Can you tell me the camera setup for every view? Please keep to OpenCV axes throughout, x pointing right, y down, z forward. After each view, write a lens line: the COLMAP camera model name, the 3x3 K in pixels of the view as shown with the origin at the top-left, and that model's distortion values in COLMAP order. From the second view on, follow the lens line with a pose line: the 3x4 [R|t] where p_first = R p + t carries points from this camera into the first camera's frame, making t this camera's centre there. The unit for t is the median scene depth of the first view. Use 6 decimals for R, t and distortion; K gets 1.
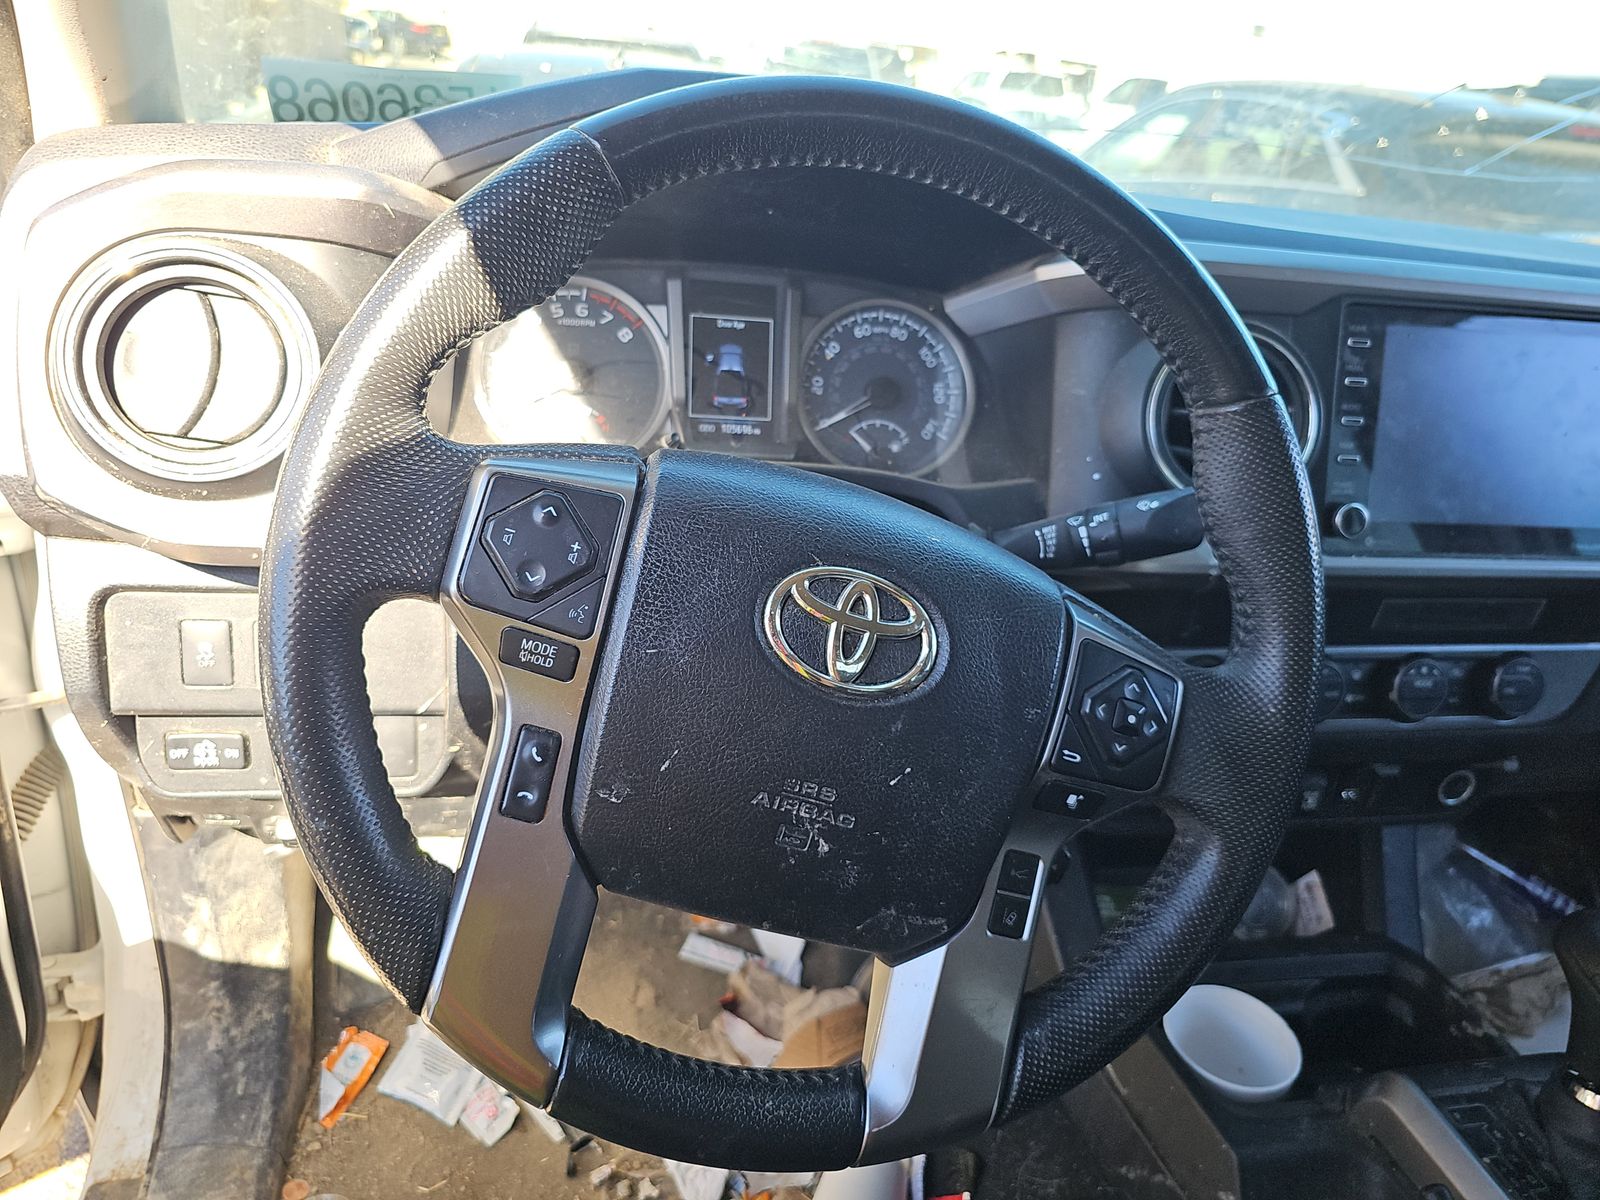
lens RADIAL K [[1057.8, 0, 751.3], [0, 1057.8, 583.1], [0, 0, 1]] dist [0.004200, -0.001462]
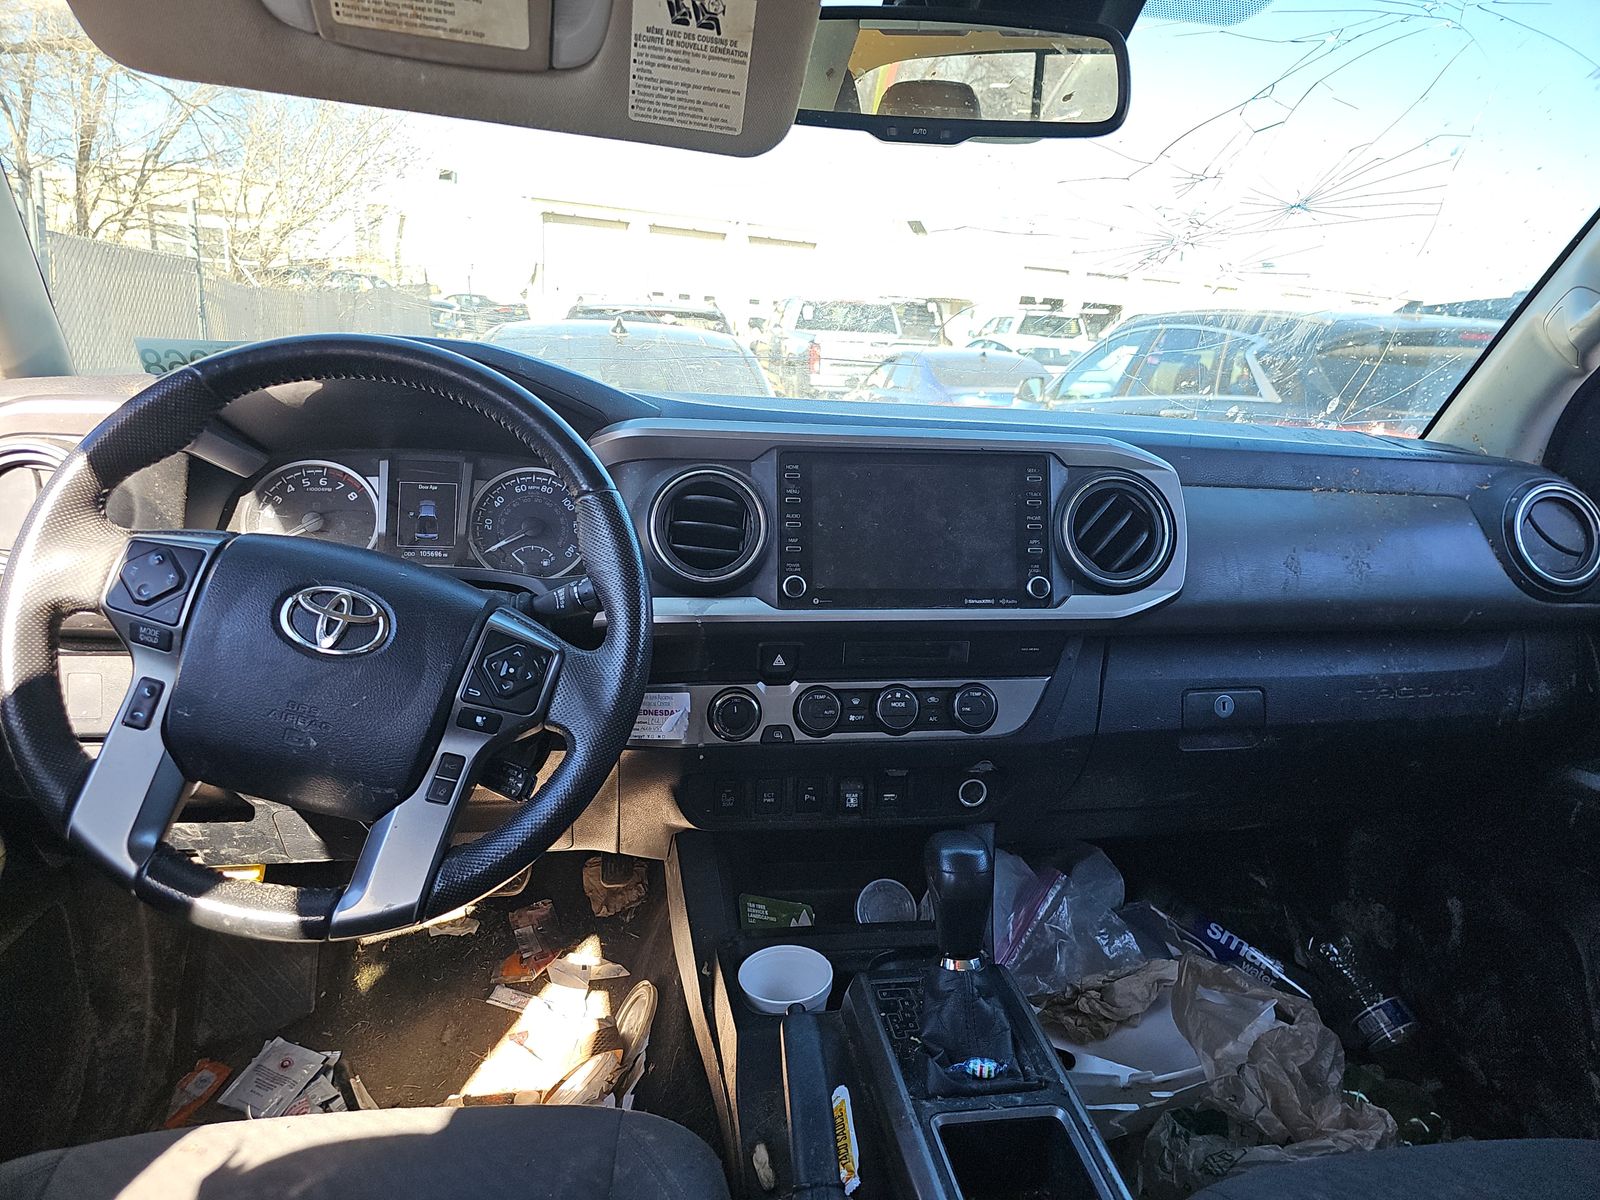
lens RADIAL K [[1036.2, 0, 792.2], [0, 1036.2, 602.2], [0, 0, 1]] dist [0.060558, -0.053869]
pose [[0.998313, -0.044160, -0.037695, 0.563236], [0.036028, 0.980288, -0.194260, 0.232794], [0.045530, 0.192574, 0.980226, -0.426860]]
